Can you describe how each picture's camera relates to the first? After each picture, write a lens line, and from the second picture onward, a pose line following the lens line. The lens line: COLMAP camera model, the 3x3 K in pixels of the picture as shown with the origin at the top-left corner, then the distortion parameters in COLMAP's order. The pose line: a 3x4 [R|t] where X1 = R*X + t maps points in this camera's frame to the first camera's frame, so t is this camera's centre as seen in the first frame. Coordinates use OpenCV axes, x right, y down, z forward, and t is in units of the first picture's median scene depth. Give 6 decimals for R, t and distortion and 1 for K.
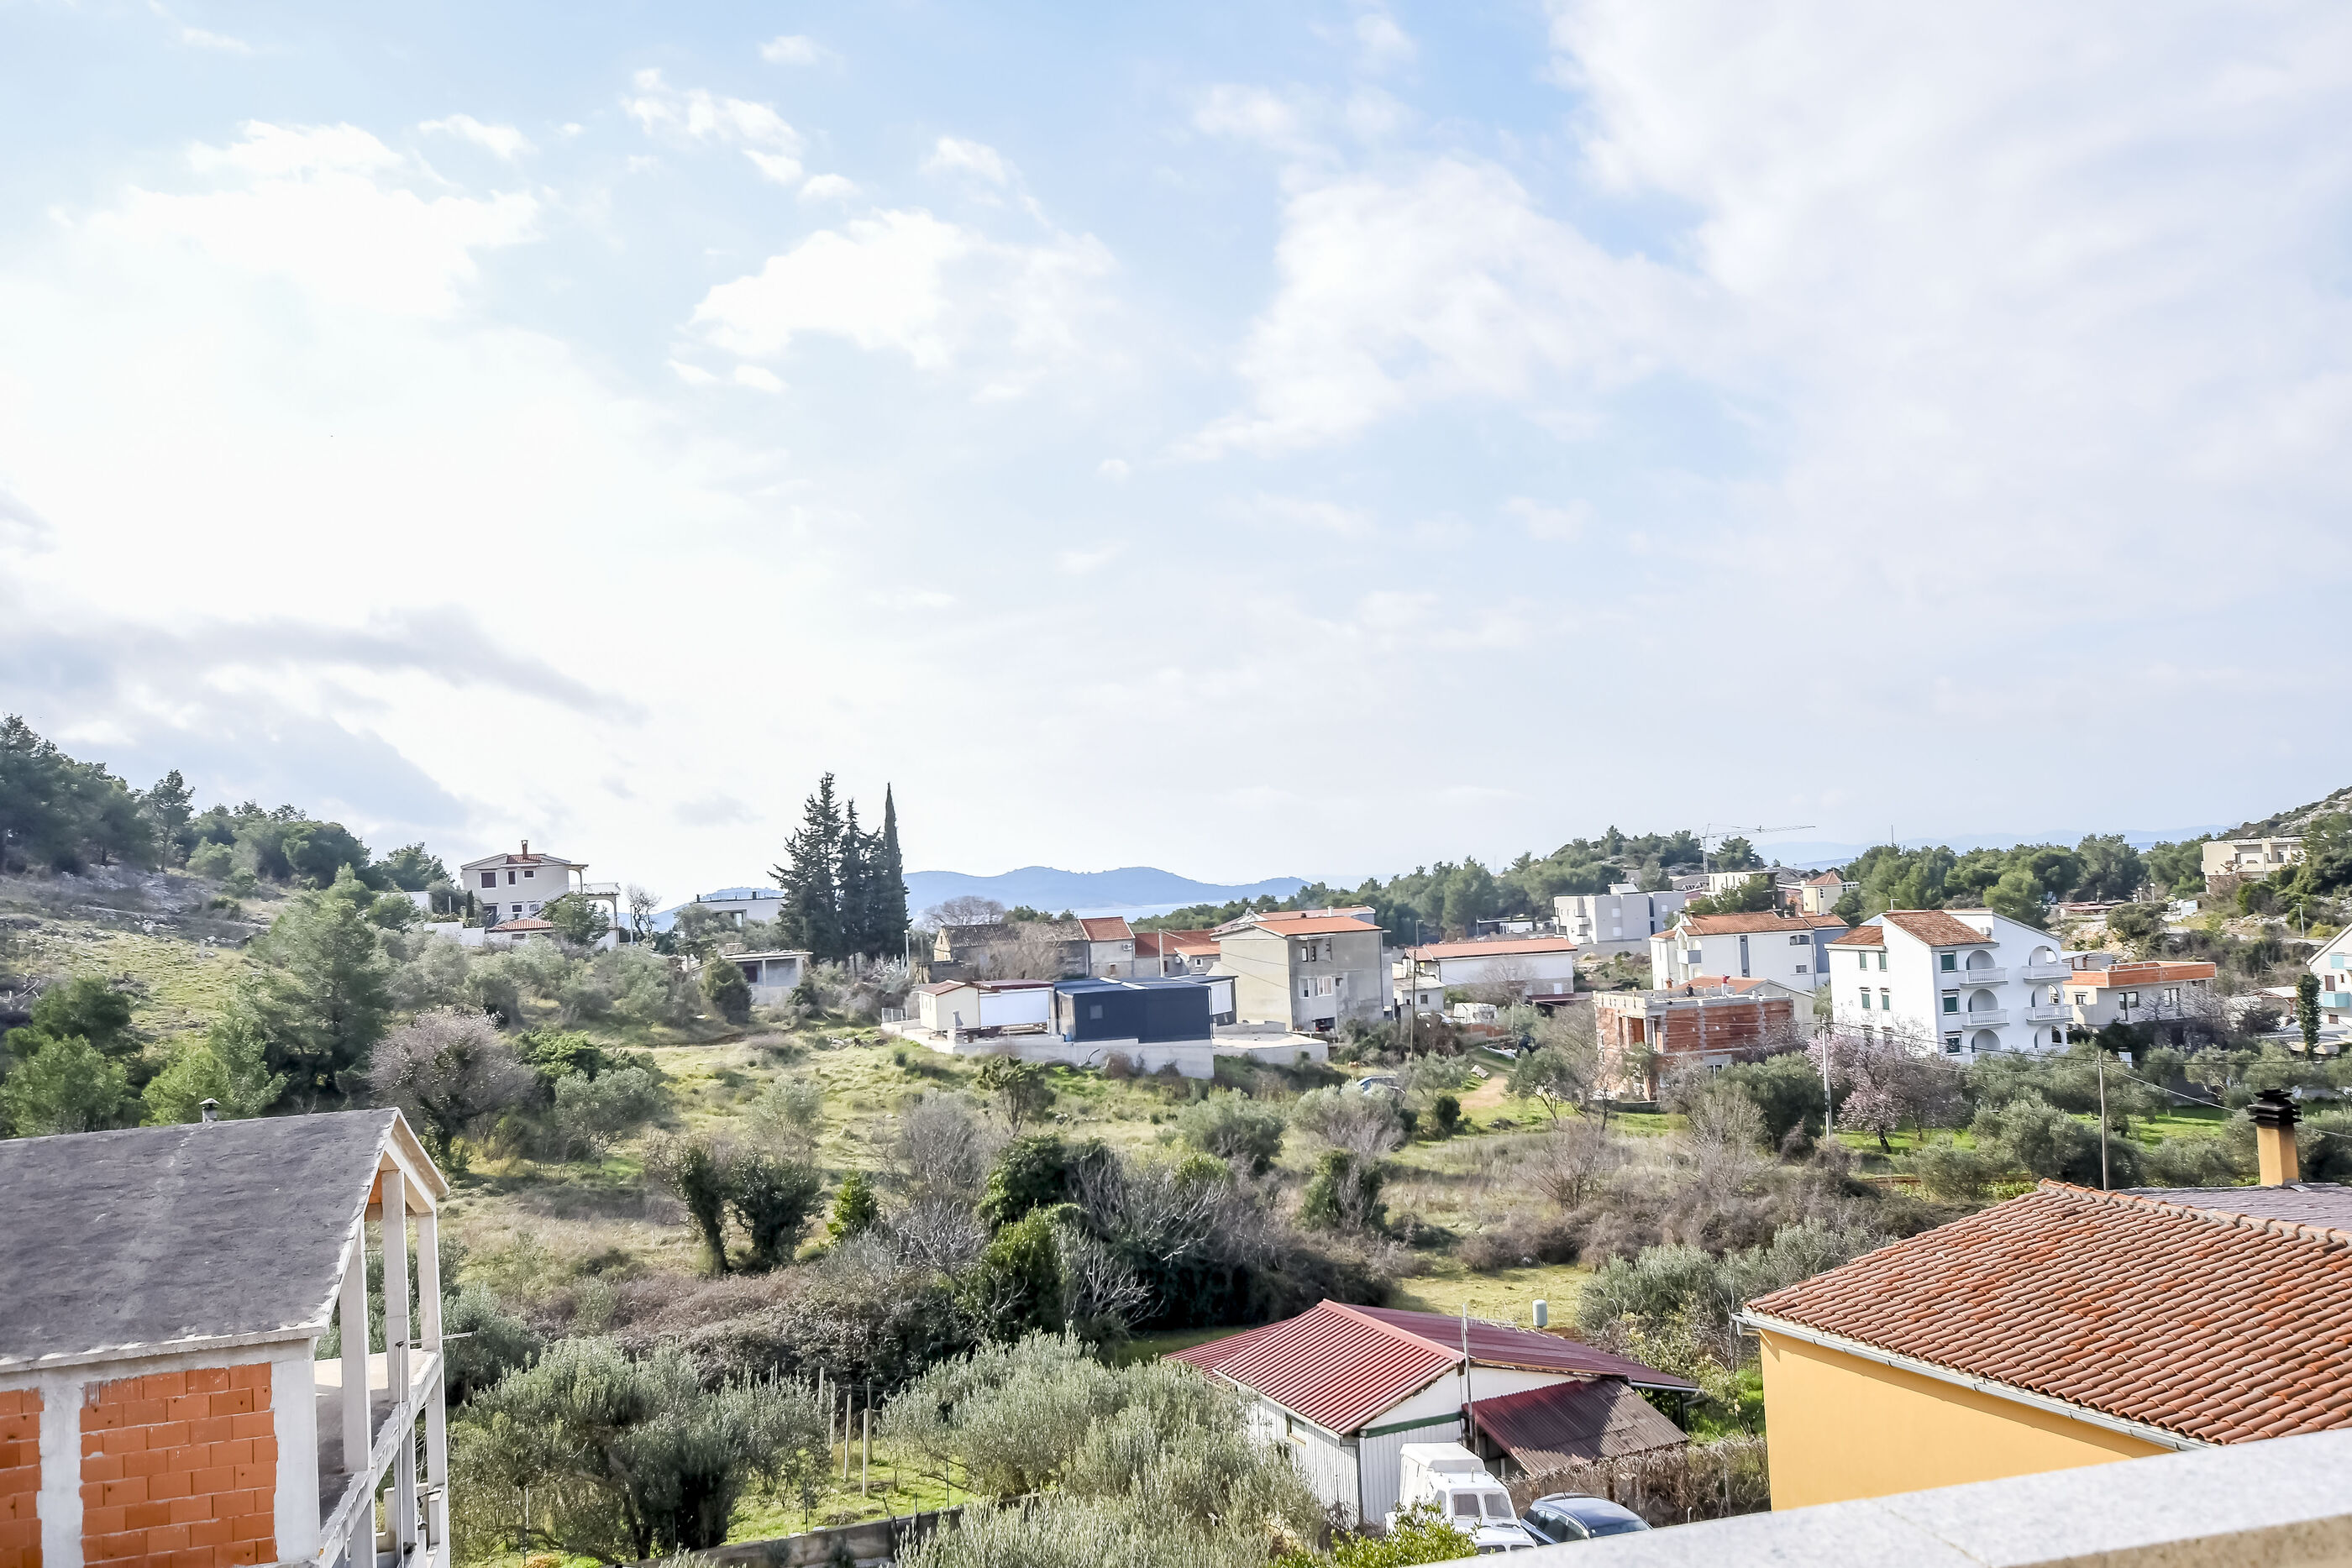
lens RADIAL K [[2396.0, 0, 1176.0], [0, 2396.0, 784.0], [0, 0, 1]] dist [-0.022917, 0.157526]
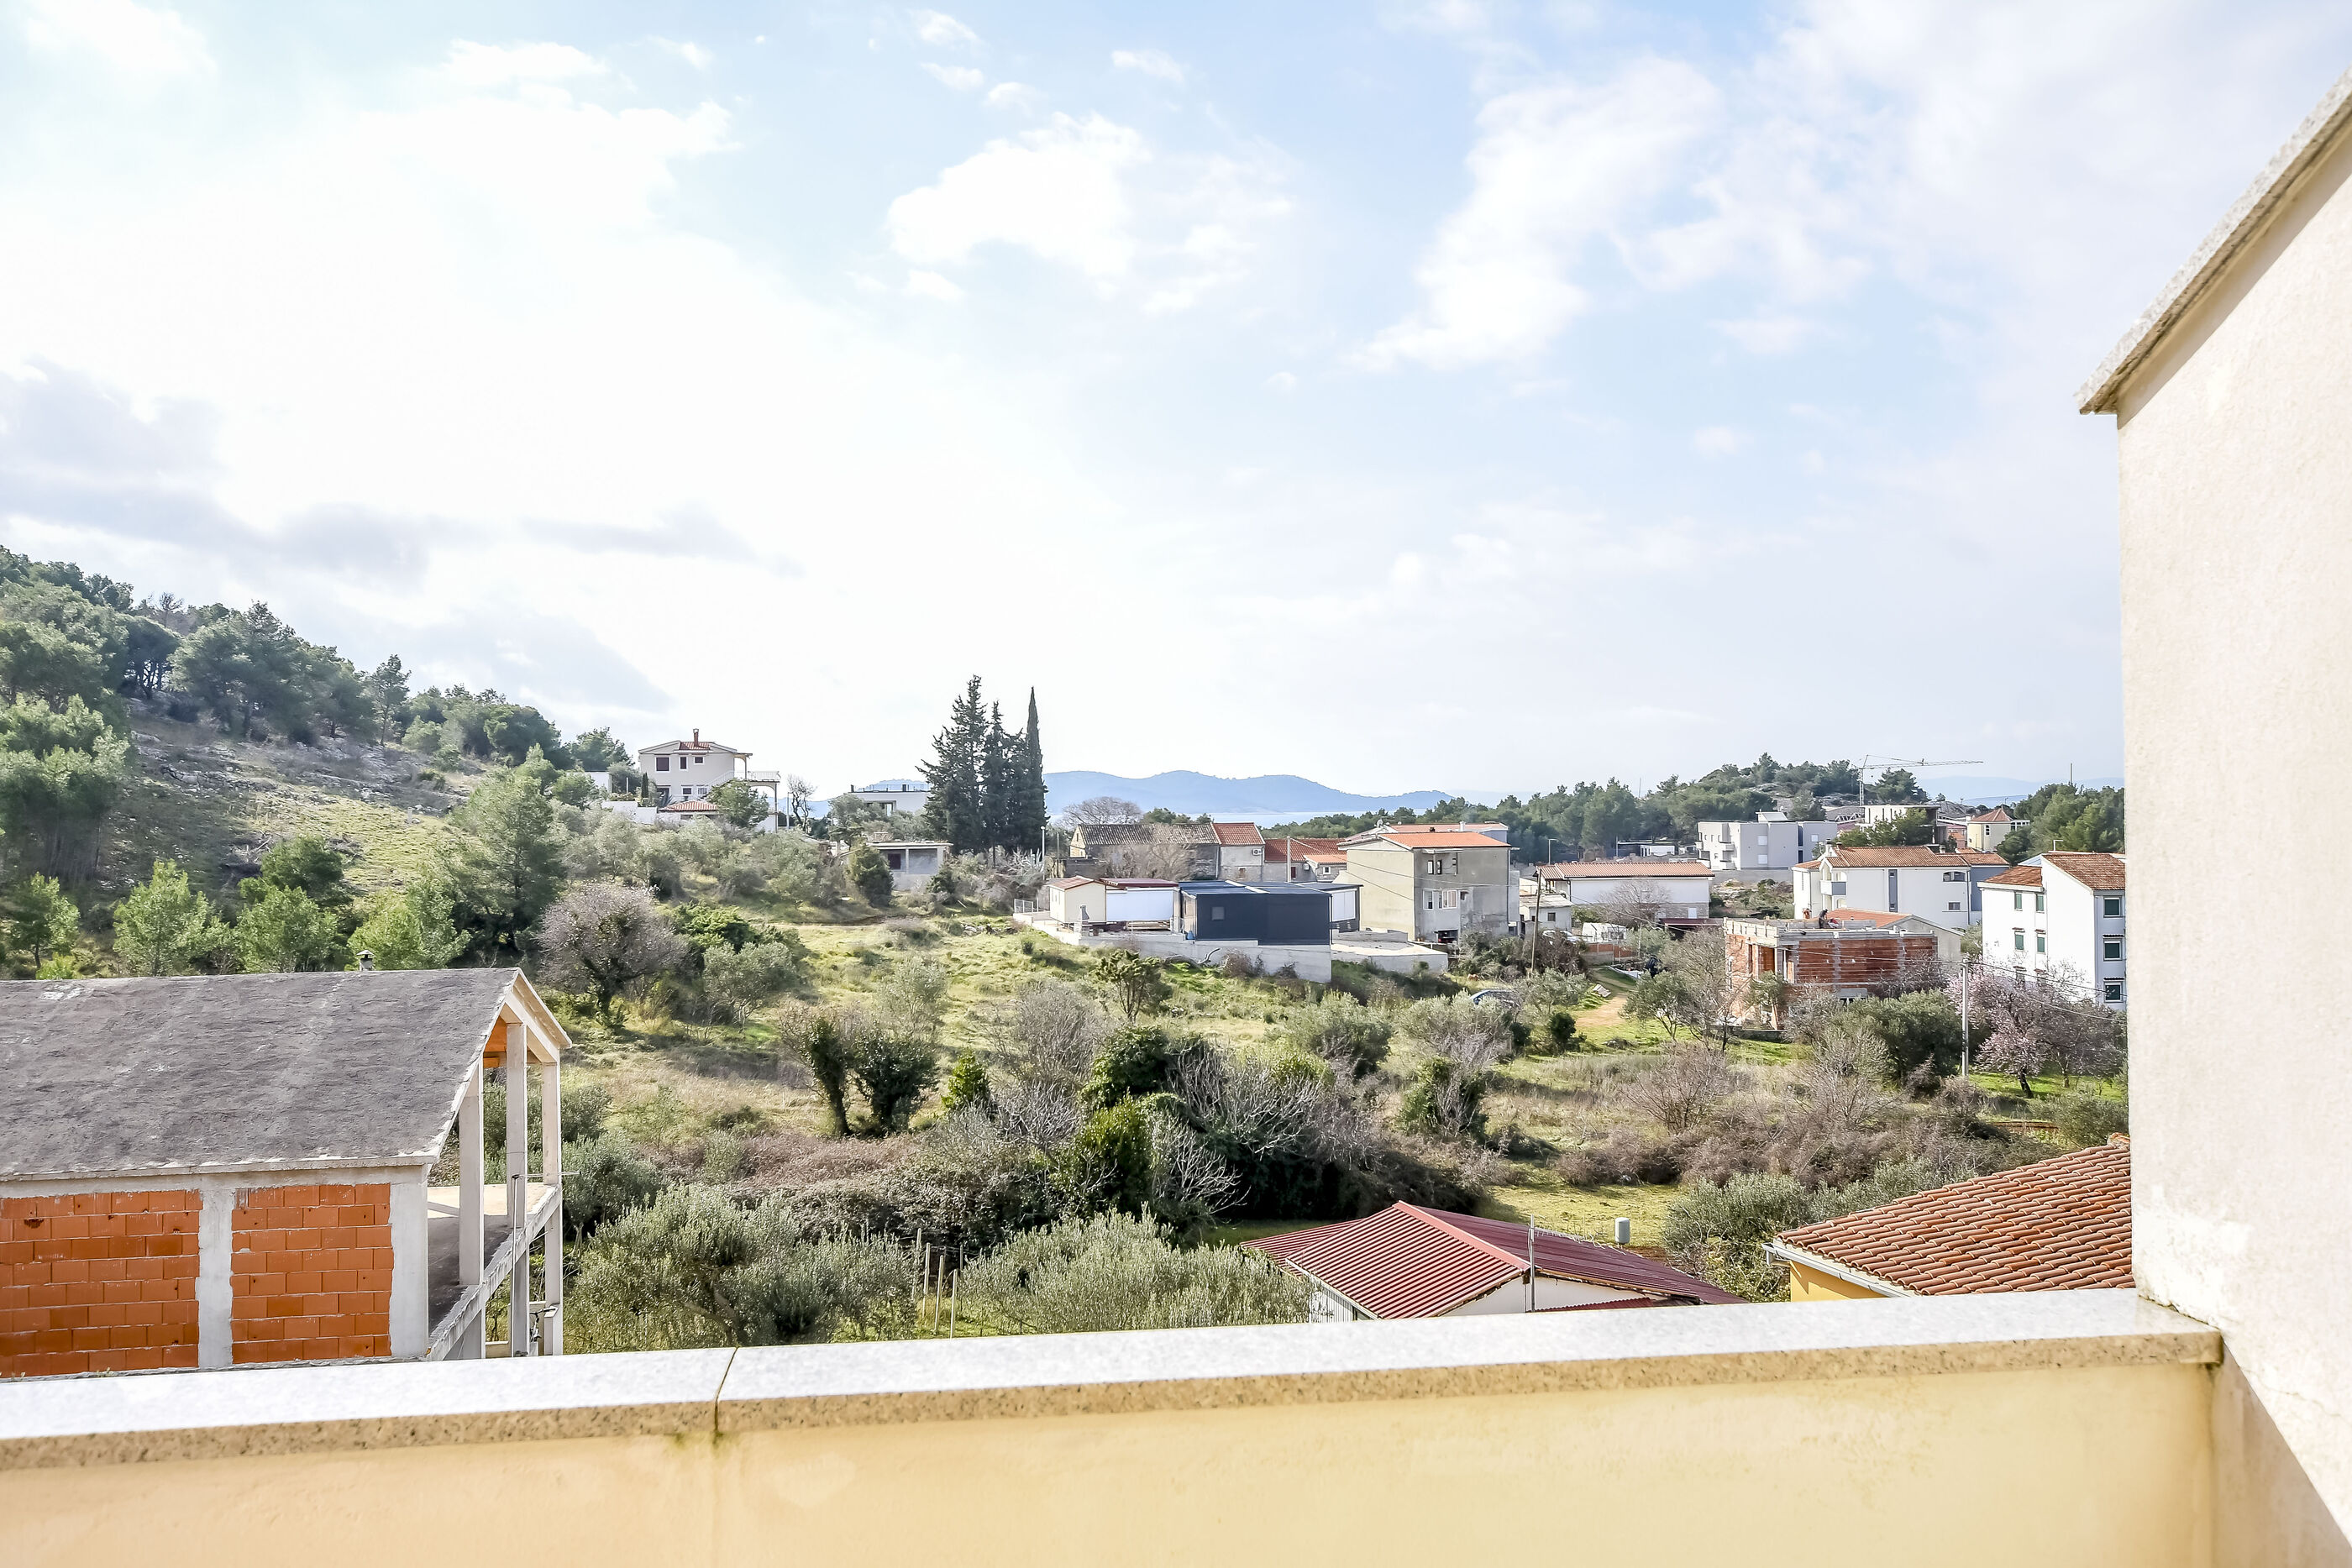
lens RADIAL K [[2396.0, 0, 1176.0], [0, 2396.0, 784.0], [0, 0, 1]] dist [-0.022917, 0.157526]
pose [[0.981478, 0.041436, -0.187038, 0.146521], [-0.032762, 0.998250, 0.049231, -0.012155], [0.188750, -0.042191, 0.981118, -0.026415]]
